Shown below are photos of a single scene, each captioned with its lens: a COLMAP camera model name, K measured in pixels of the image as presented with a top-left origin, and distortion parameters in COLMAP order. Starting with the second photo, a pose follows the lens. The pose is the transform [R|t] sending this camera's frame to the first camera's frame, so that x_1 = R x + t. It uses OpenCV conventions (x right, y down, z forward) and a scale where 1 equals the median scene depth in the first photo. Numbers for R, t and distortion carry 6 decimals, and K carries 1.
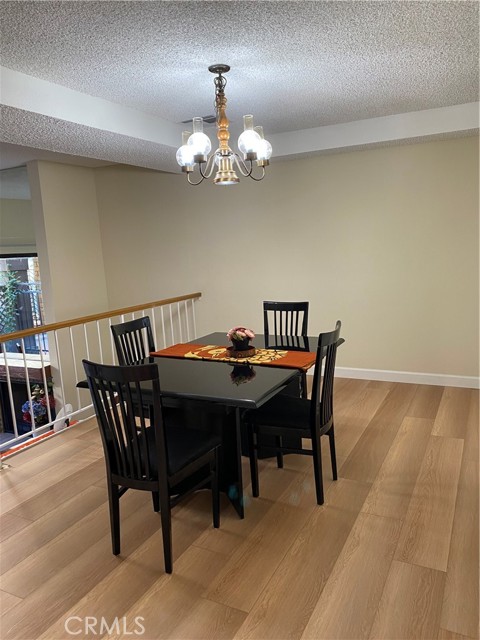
lens RADIAL K [[489.6, 0, 245.5], [0, 489.6, 322.7], [0, 0, 1]] dist [0.011008, -0.014464]
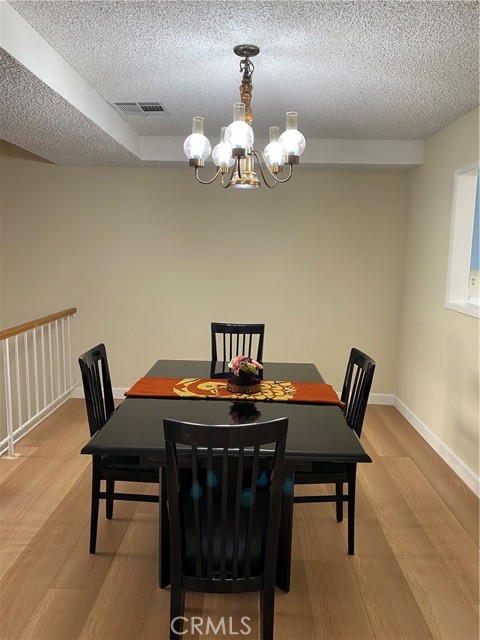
lens RADIAL K [[489.6, 0, 238.9], [0, 489.6, 316.2], [0, 0, 1]] dist [0.011008, -0.014464]
pose [[0.899058, 0.009389, 0.437729, -0.405060], [0.006573, 0.999368, -0.034937, -0.032945], [-0.437780, 0.034288, 0.898428, 0.253012]]
